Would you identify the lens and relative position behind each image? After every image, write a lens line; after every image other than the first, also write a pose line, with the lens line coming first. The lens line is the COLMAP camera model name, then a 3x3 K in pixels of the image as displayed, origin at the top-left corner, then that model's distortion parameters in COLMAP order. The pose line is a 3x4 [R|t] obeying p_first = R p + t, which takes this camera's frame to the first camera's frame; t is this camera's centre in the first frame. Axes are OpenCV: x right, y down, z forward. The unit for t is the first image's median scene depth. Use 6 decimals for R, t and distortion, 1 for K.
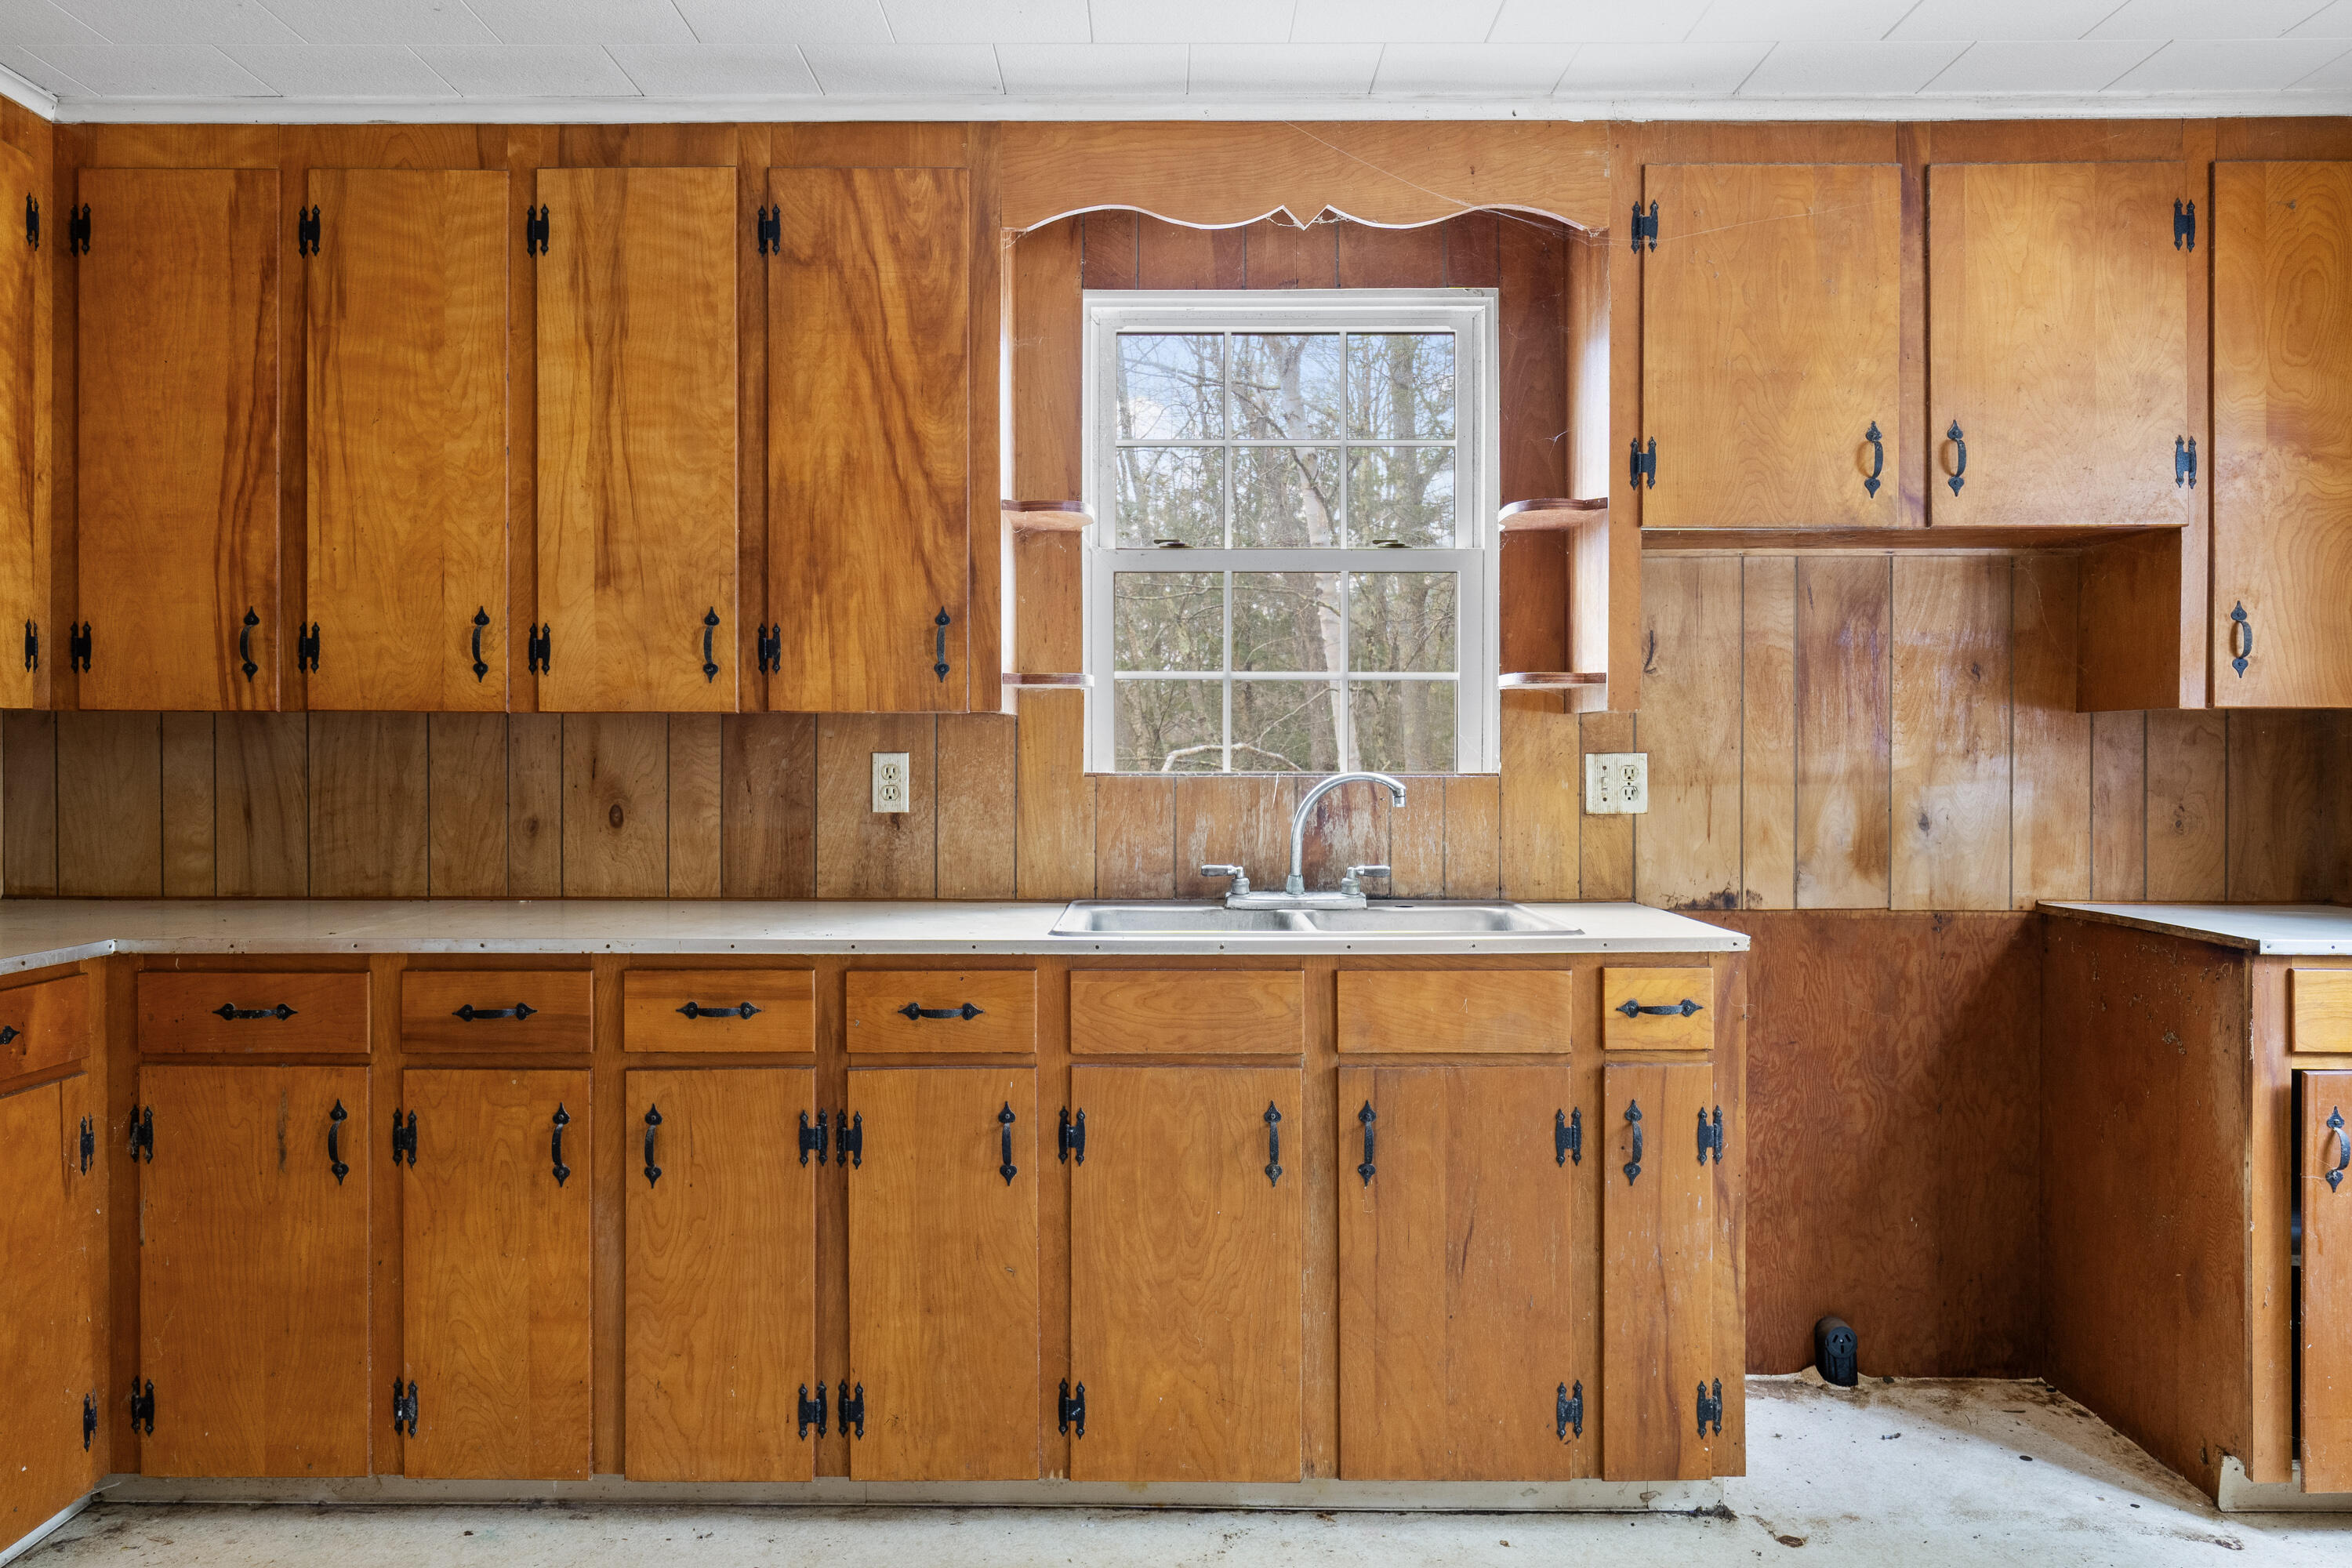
lens RADIAL K [[1630.5, 0, 1140.0], [0, 1630.5, 772.1], [0, 0, 1]] dist [-0.000013, -0.002190]
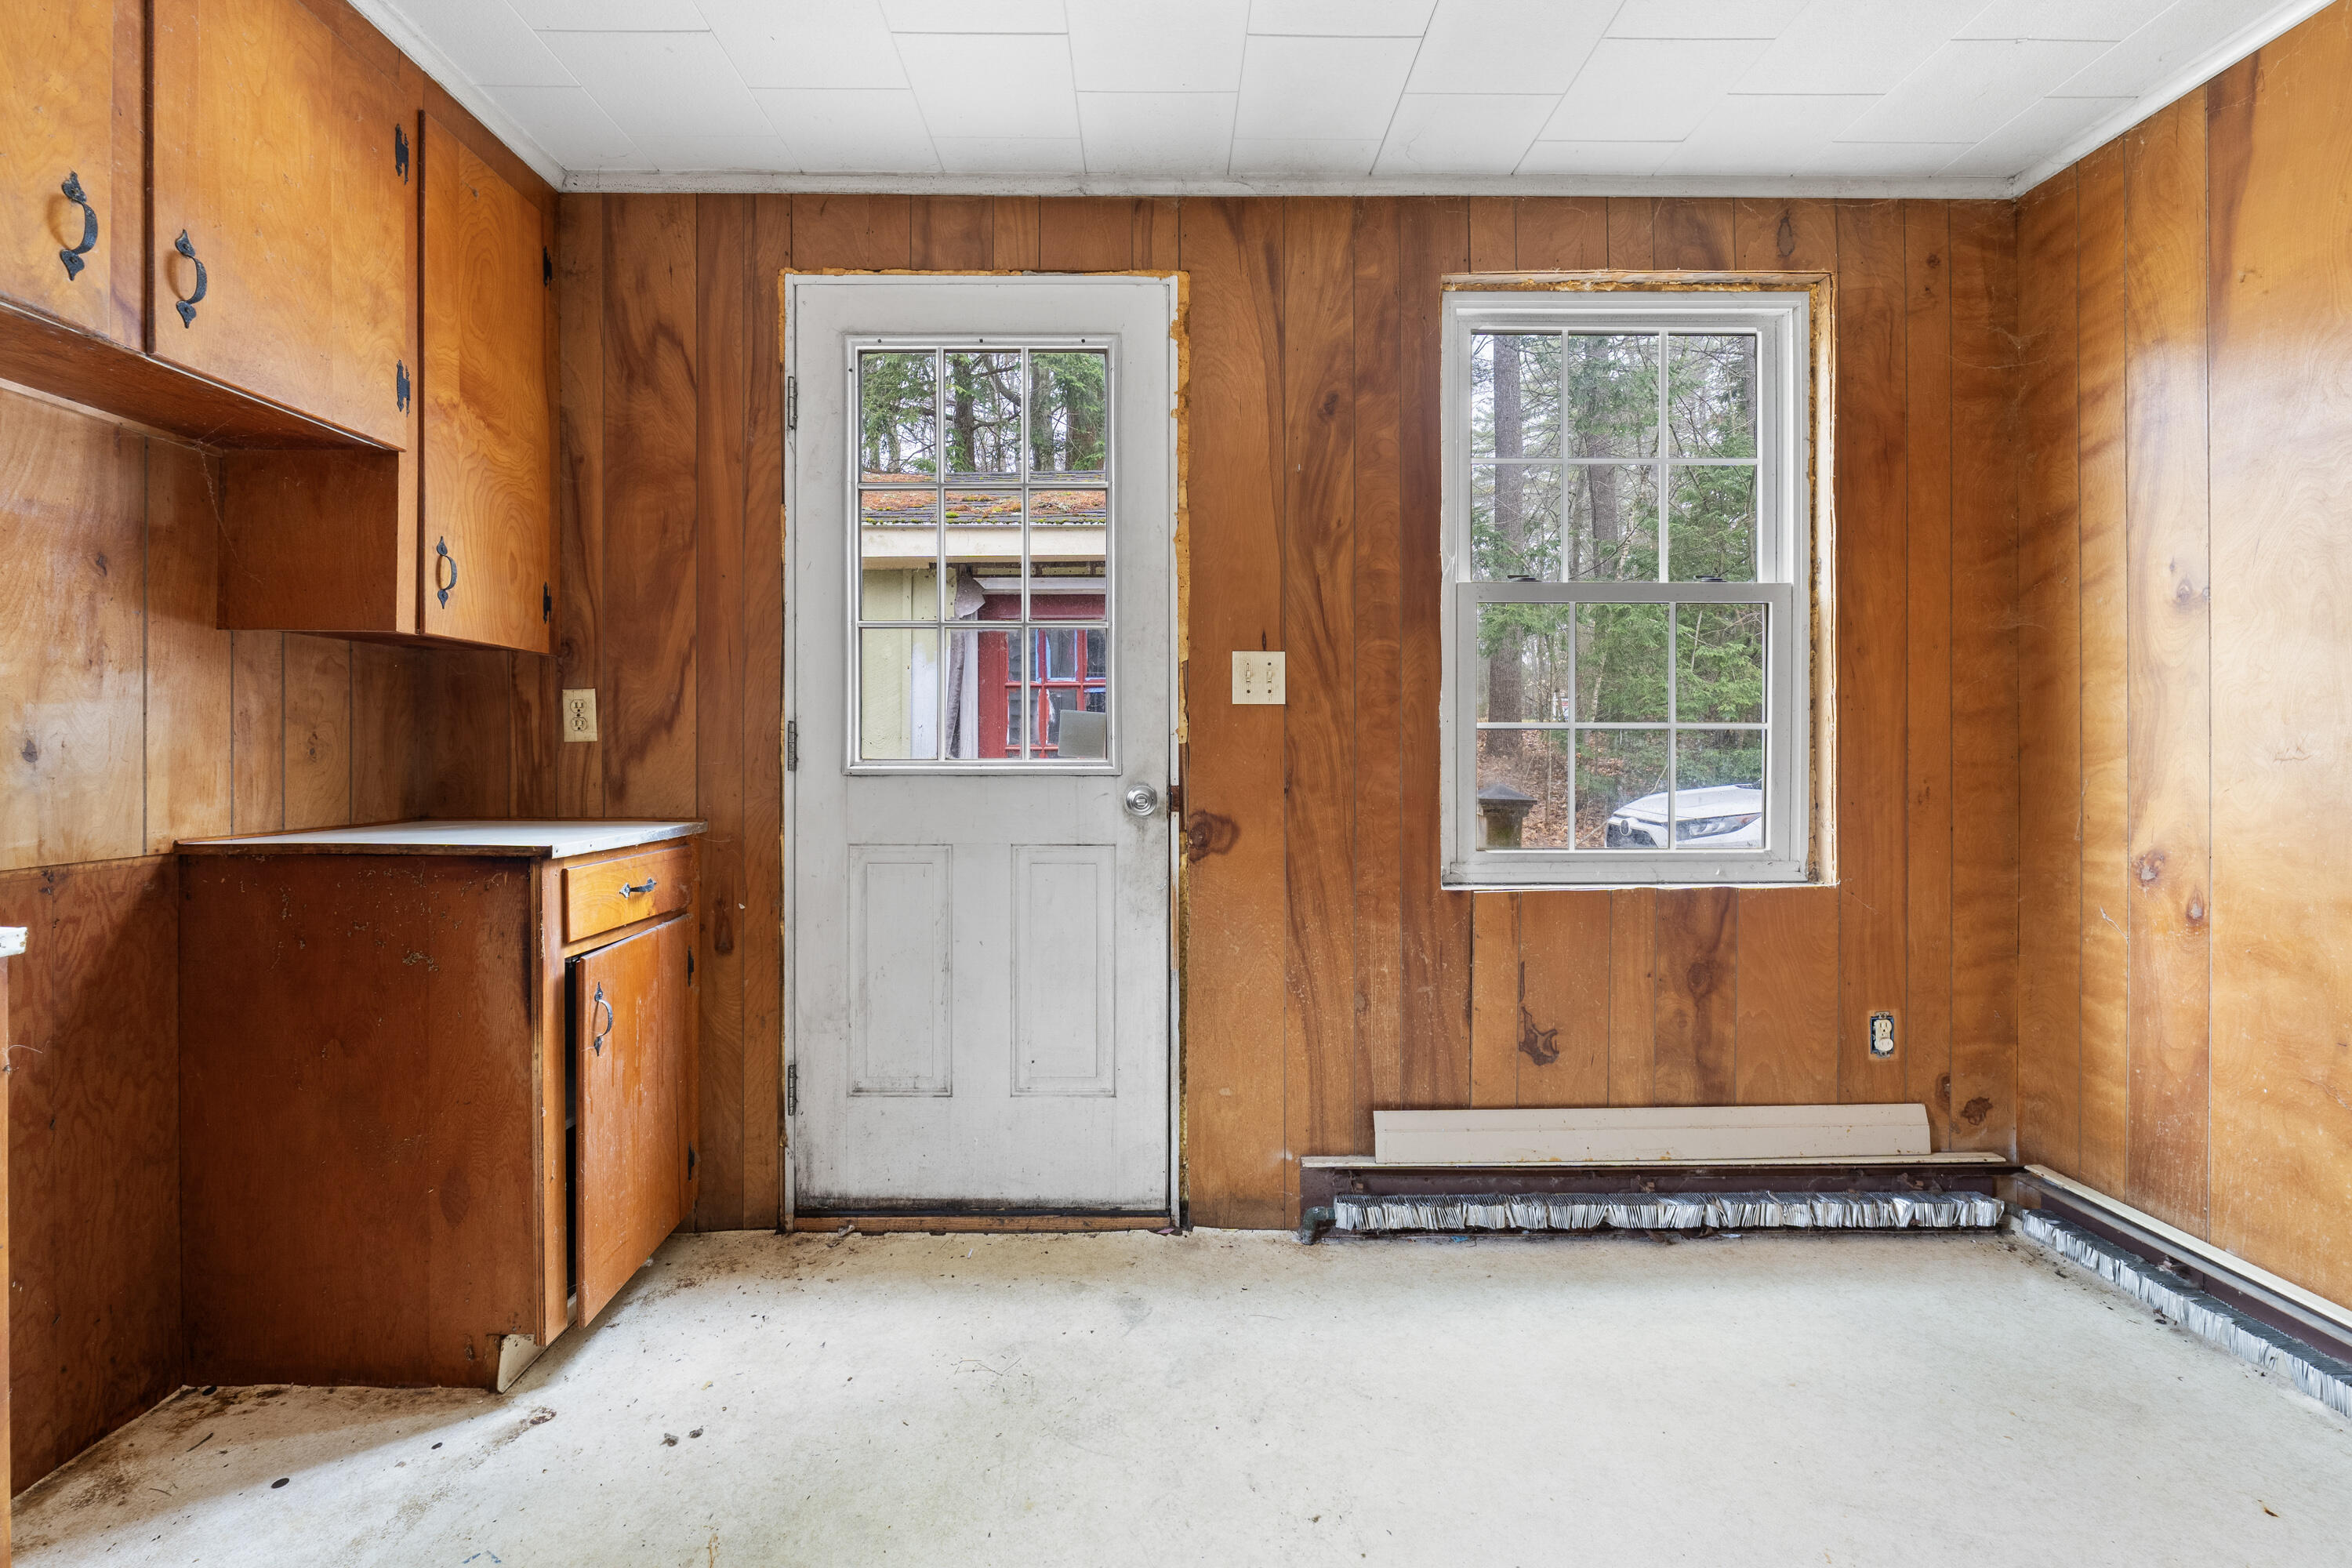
lens RADIAL K [[995.5, 0, 1169.1], [0, 995.5, 749.2], [0, 0, 1]] dist [-0.009705, 0.000235]
pose [[-0.025107, -0.001673, 0.999683, 0.014274], [0.005242, 0.999985, 0.001805, 0.034869], [-0.999671, 0.005285, -0.025097, 0.530588]]
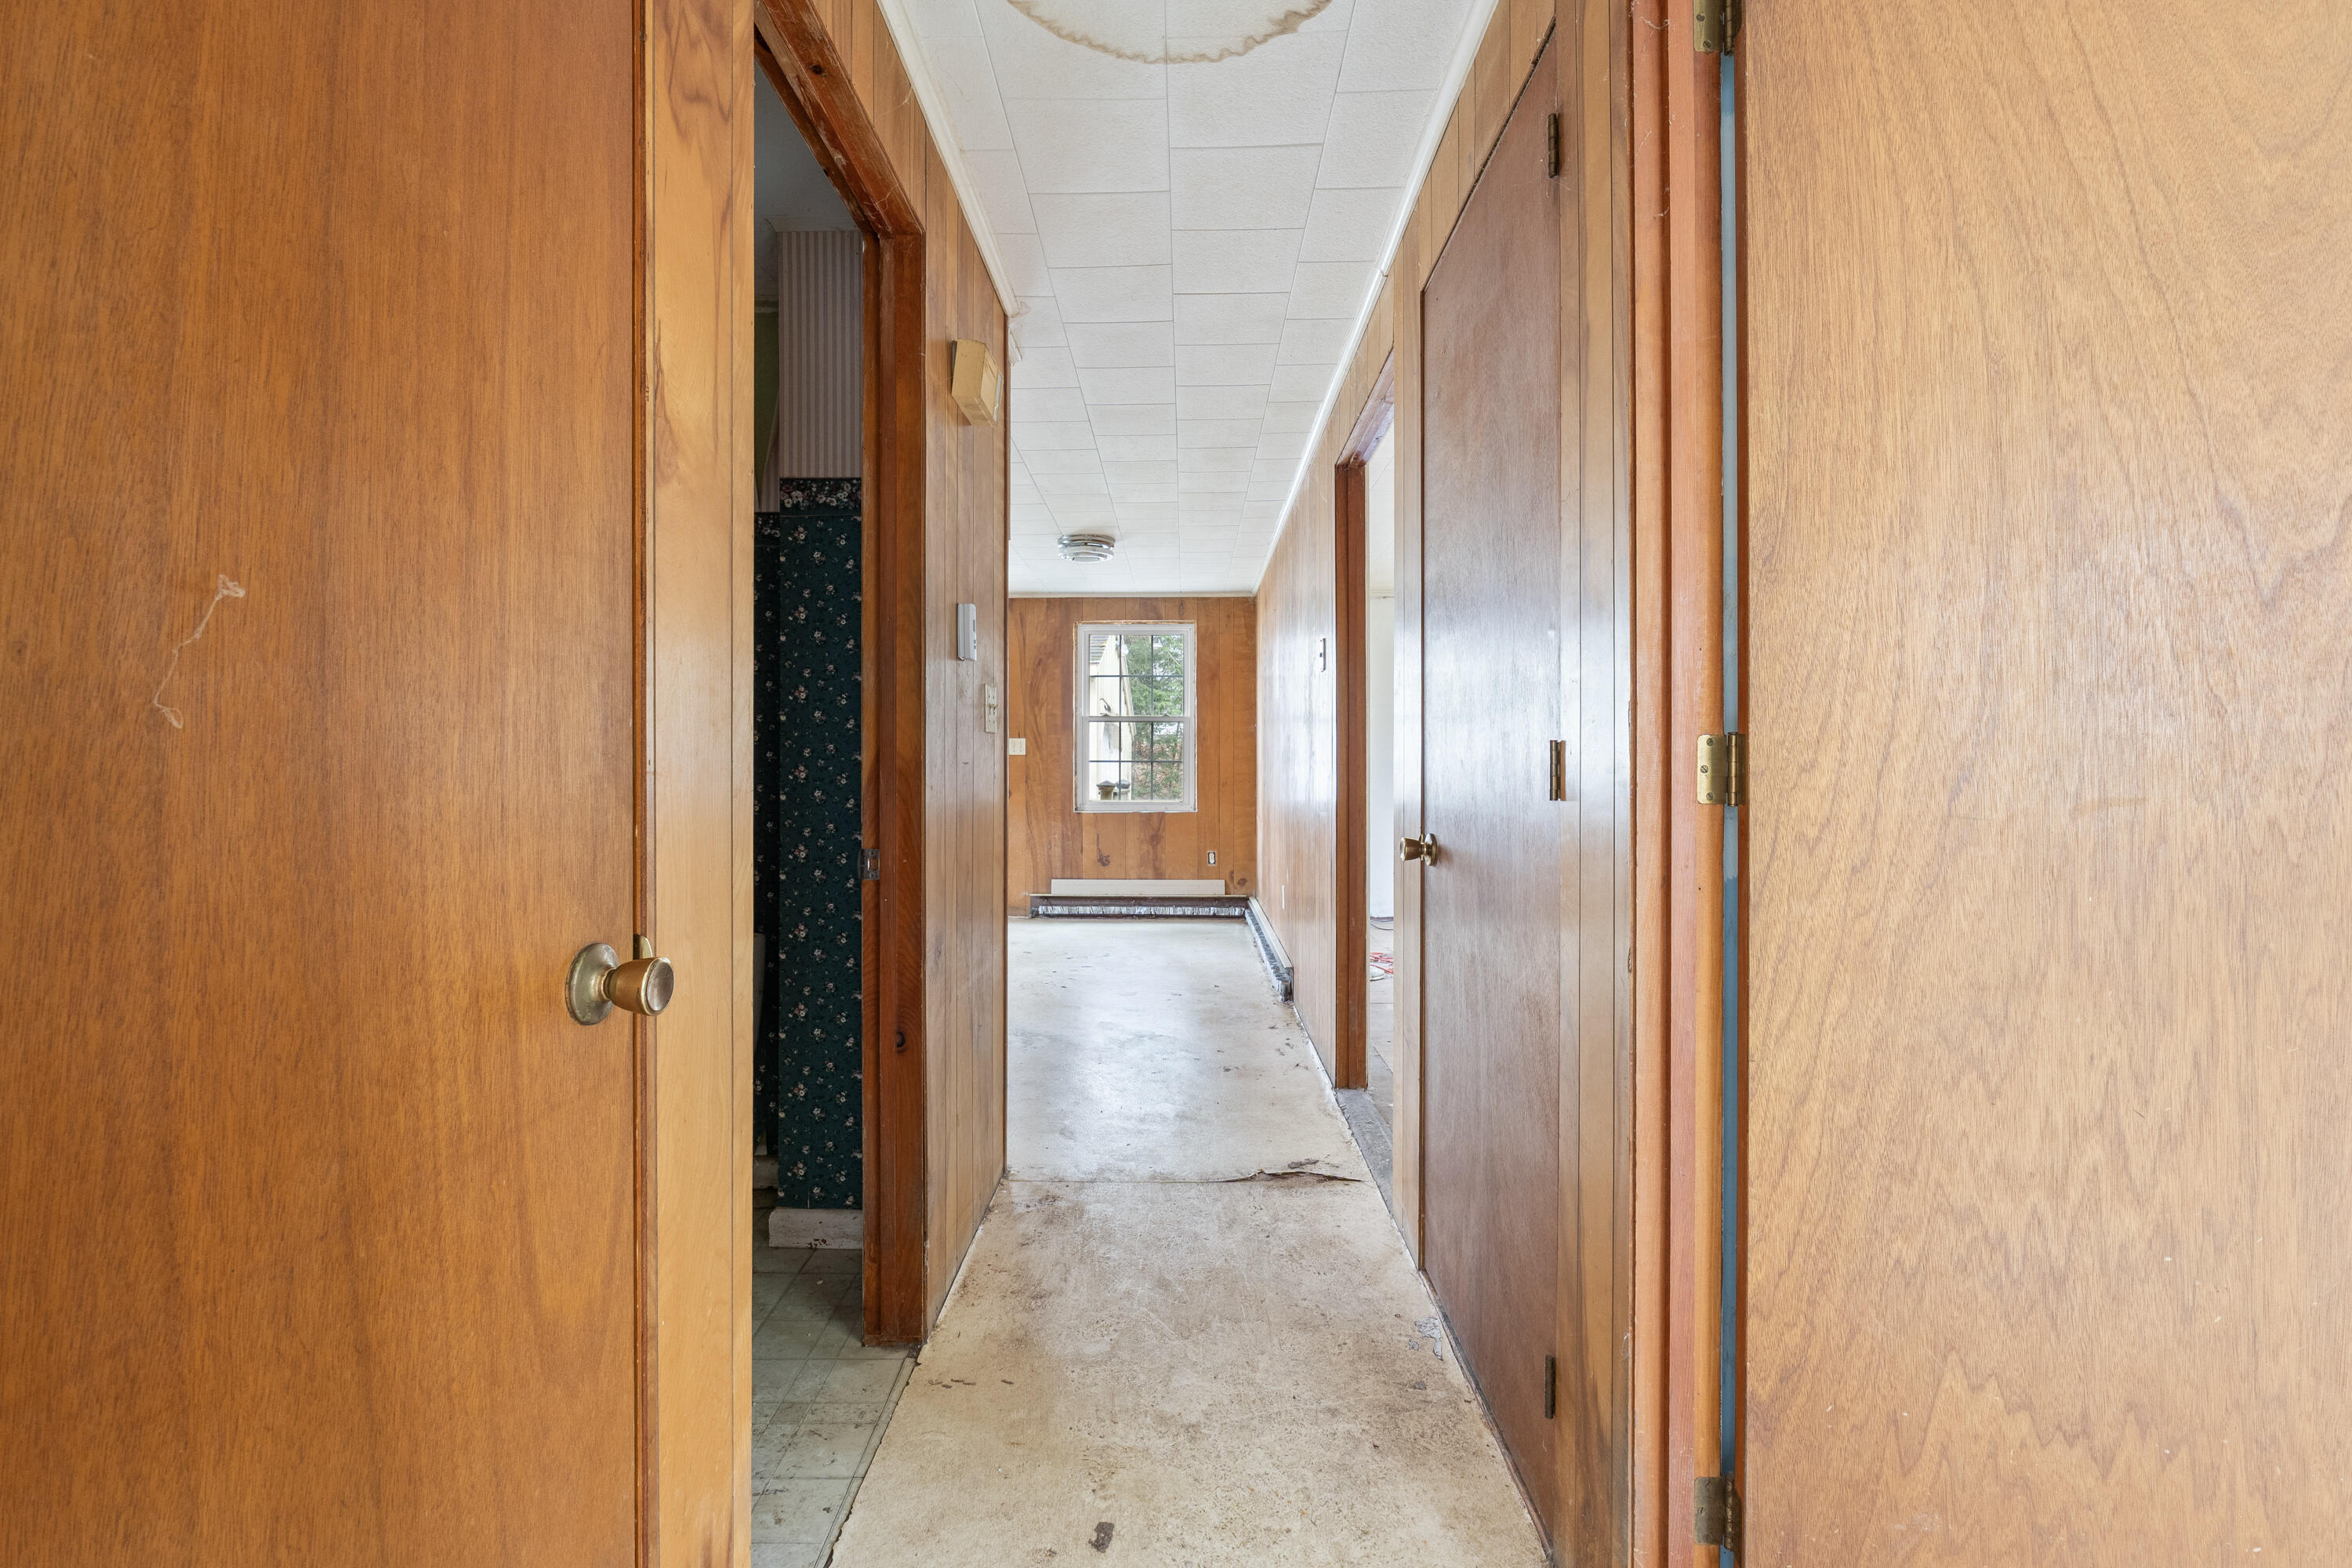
lens RADIAL K [[995.5, 0, 1172.4], [0, 995.5, 785.5], [0, 0, 1]] dist [-0.009705, 0.000235]
pose [[0.004857, -0.009172, 0.999946, -1.732237], [0.002379, 0.999955, 0.009160, 0.057764], [-0.999985, 0.002334, 0.004878, 0.037120]]
